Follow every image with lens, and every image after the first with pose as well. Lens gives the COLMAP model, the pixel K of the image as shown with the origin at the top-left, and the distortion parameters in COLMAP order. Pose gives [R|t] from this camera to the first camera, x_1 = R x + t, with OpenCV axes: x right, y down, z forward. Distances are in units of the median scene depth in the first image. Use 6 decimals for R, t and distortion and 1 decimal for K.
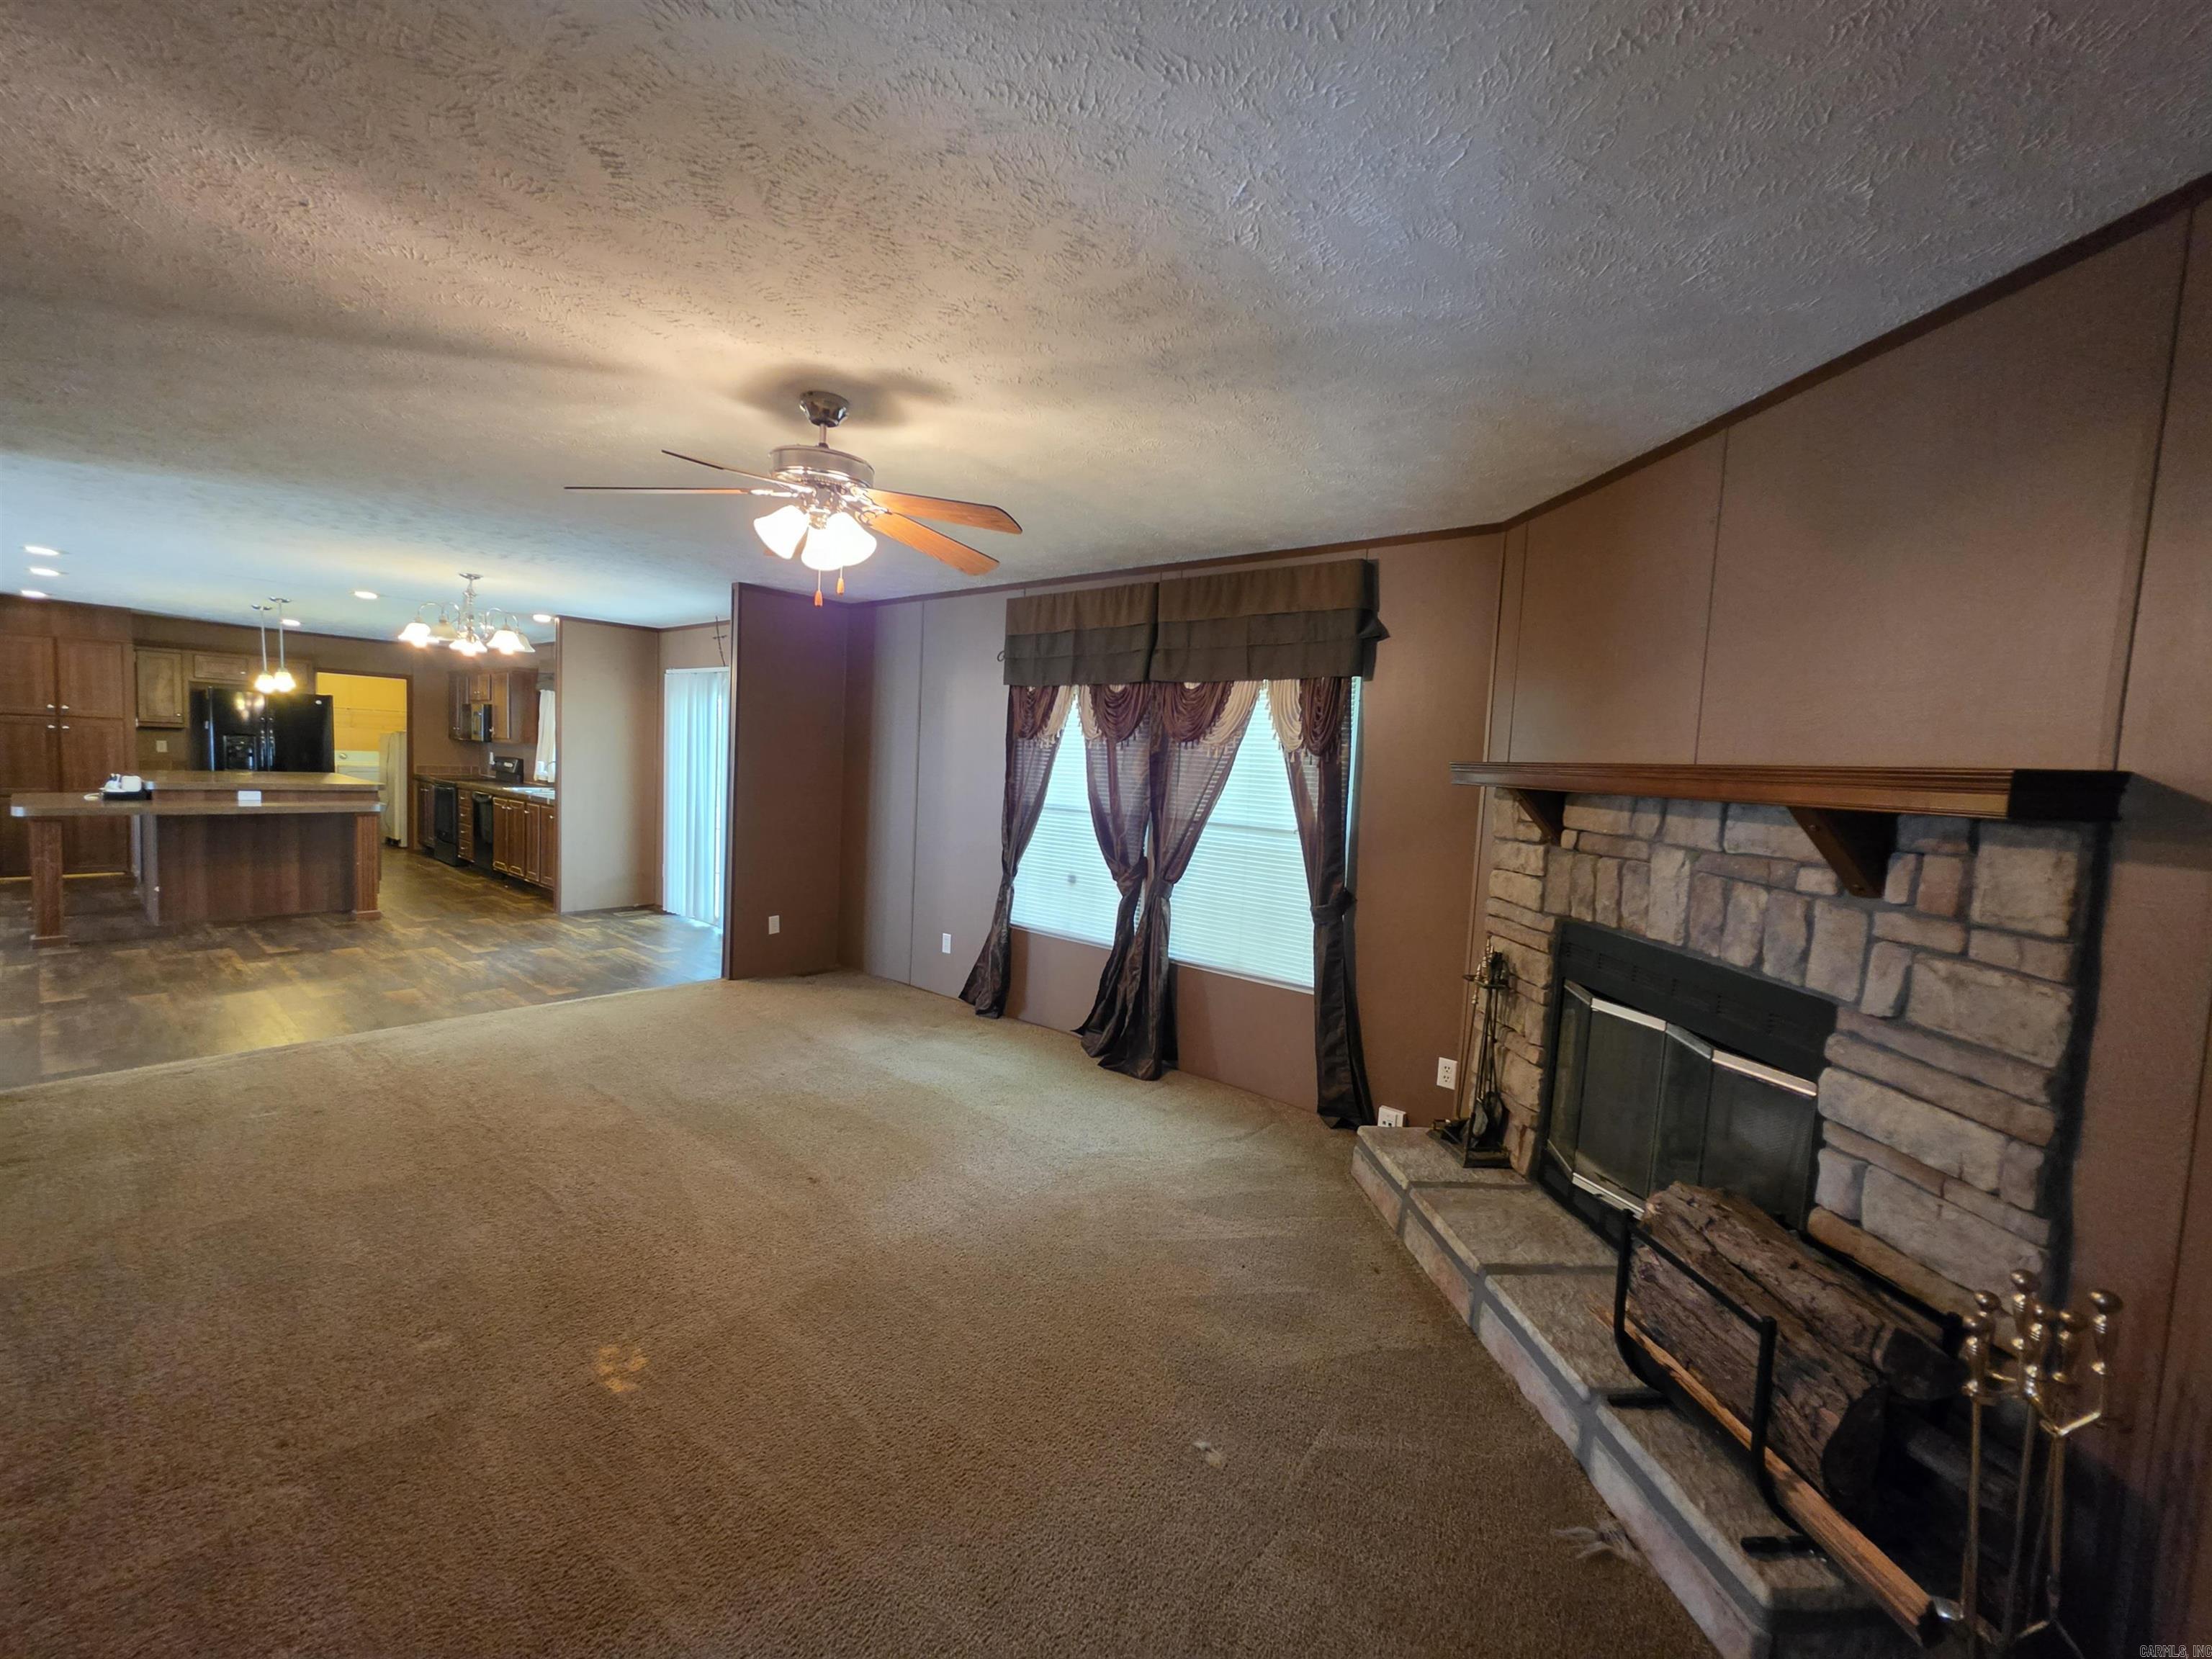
lens RADIAL K [[878.6, 0, 1097.2], [0, 878.6, 833.5], [0, 0, 1]] dist [-0.003840, 0.002238]
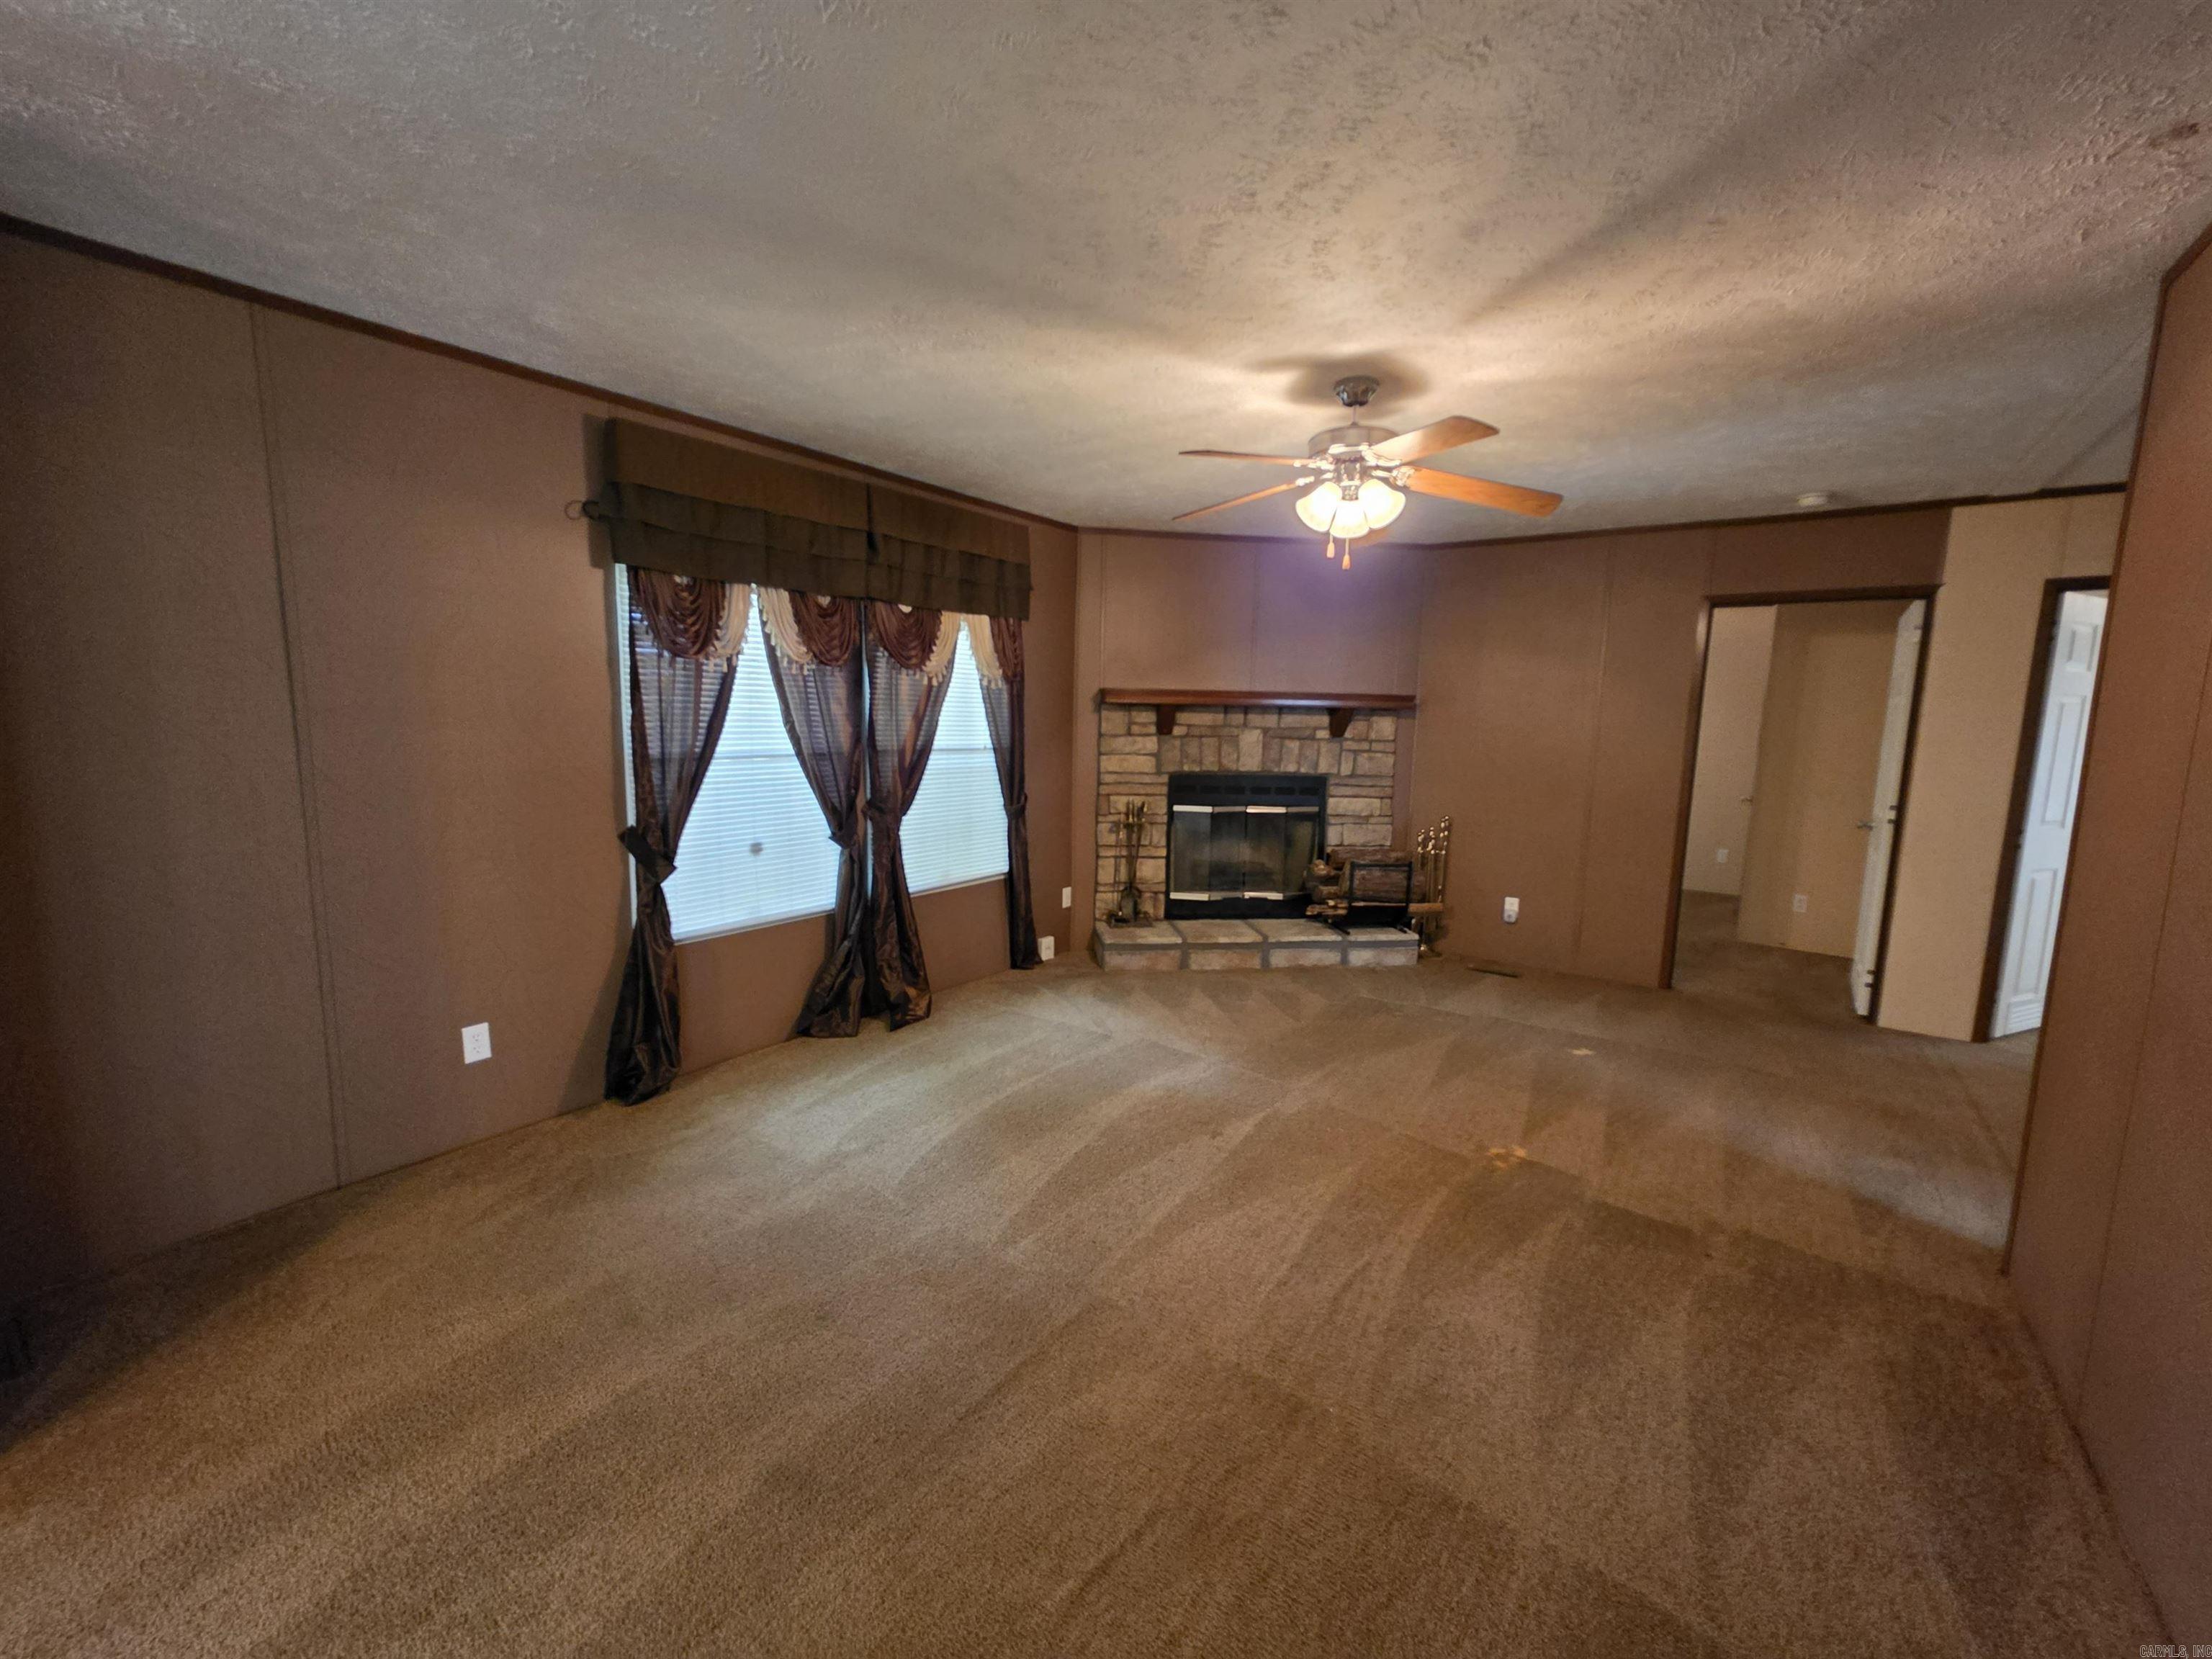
lens RADIAL K [[878.6, 0, 1098.2], [0, 878.6, 818.1], [0, 0, 1]] dist [-0.003840, 0.002238]
pose [[-0.050893, -0.170199, 0.984095, -1.372449], [0.061807, 0.982946, 0.173197, -0.150172], [-0.996790, 0.069638, -0.039505, 1.296216]]
